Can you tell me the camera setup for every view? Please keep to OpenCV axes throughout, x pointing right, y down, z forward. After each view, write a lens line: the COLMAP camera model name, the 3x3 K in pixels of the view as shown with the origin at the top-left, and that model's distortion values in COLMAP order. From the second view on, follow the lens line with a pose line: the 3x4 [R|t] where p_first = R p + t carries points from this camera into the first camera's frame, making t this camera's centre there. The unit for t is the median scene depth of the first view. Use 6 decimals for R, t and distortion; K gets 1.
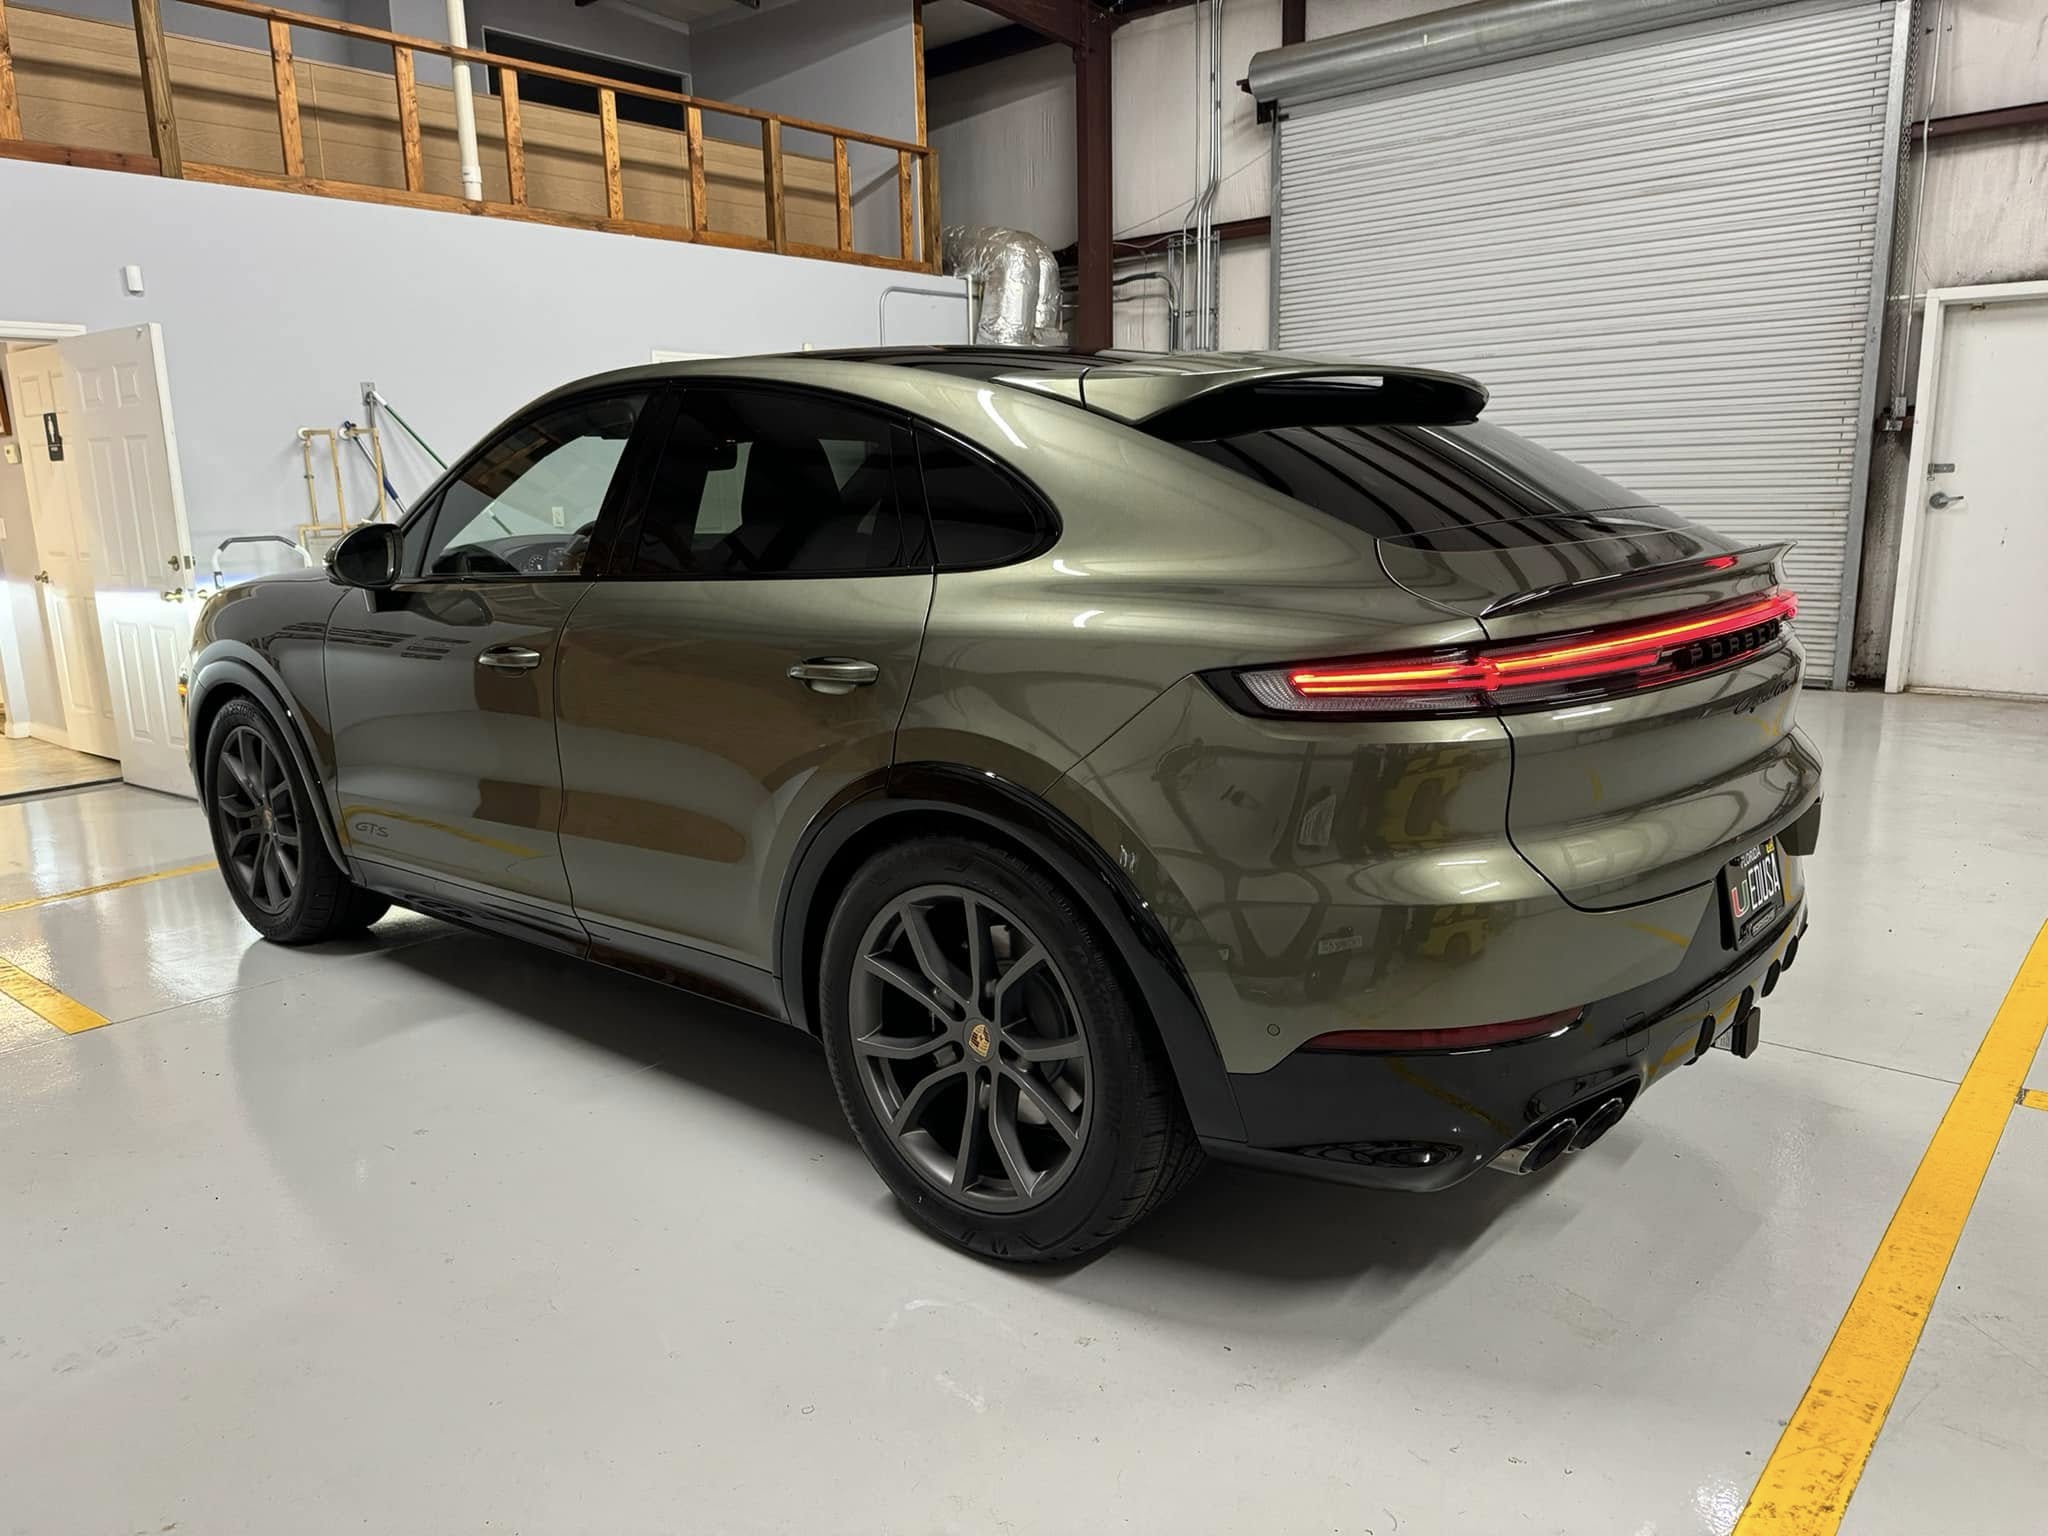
lens RADIAL K [[1447.0, 0, 1024.0], [0, 1447.0, 768.0], [0, 0, 1]] dist [-0.029485, 0.000813]
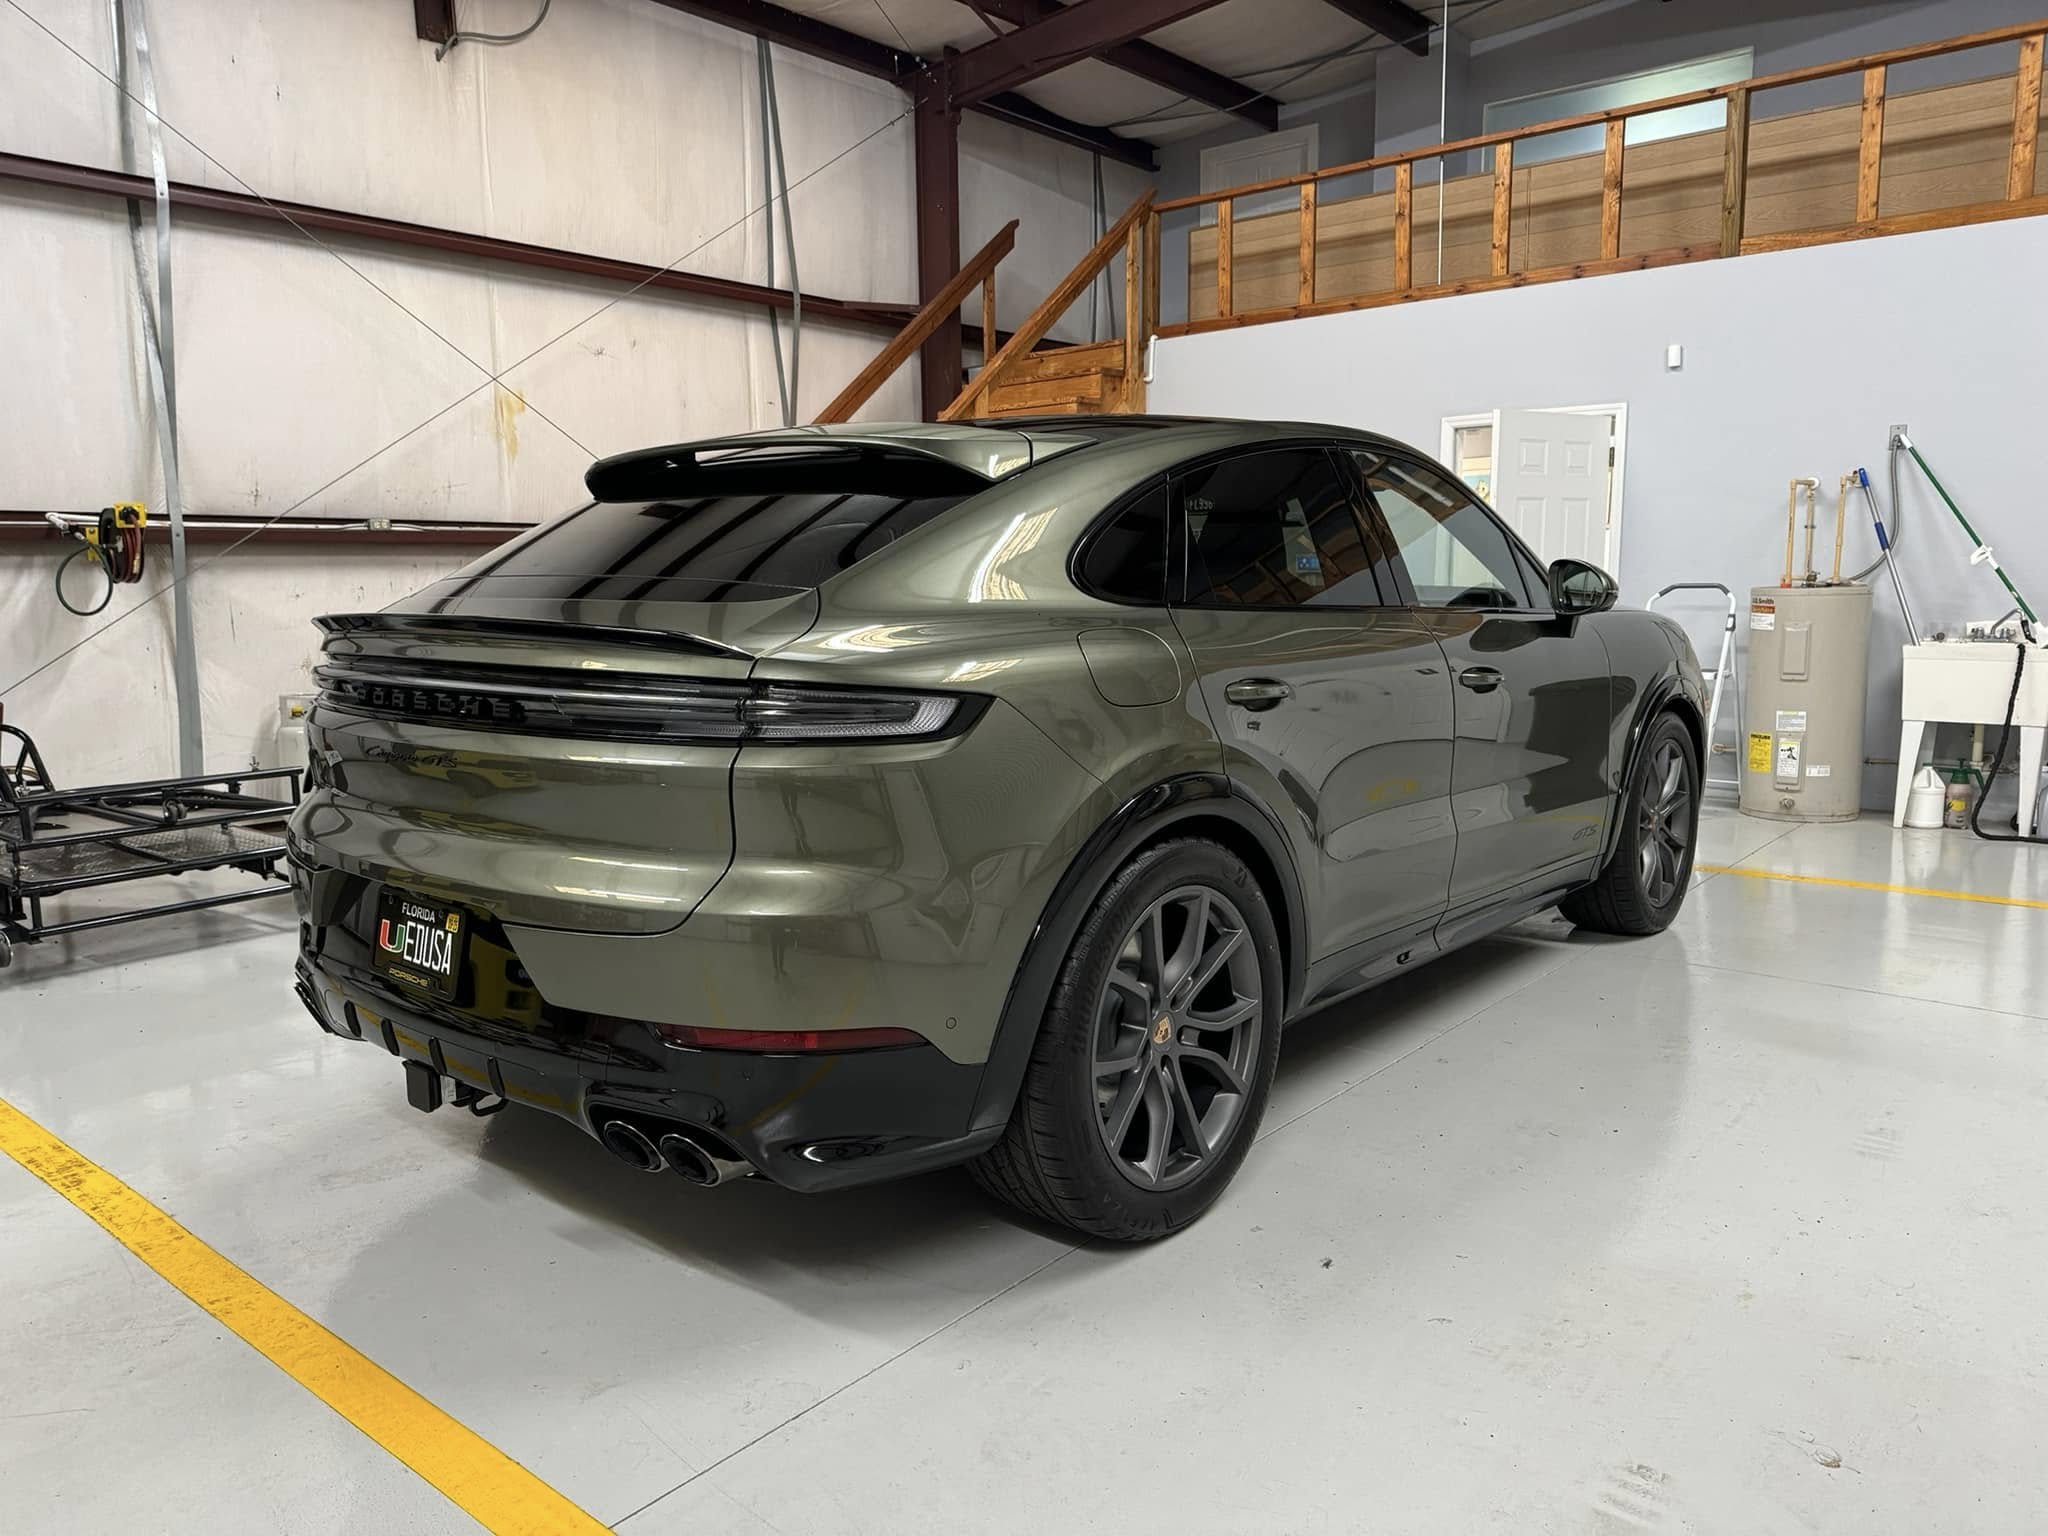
lens RADIAL K [[1447.0, 0, 1024.0], [0, 1447.0, 768.0], [0, 0, 1]] dist [-0.029485, 0.000813]
pose [[-0.020984, 0.145612, -0.989119, 0.536188], [-0.186055, 0.971486, 0.146963, -0.089588], [0.982315, 0.187115, 0.006706, 0.511084]]
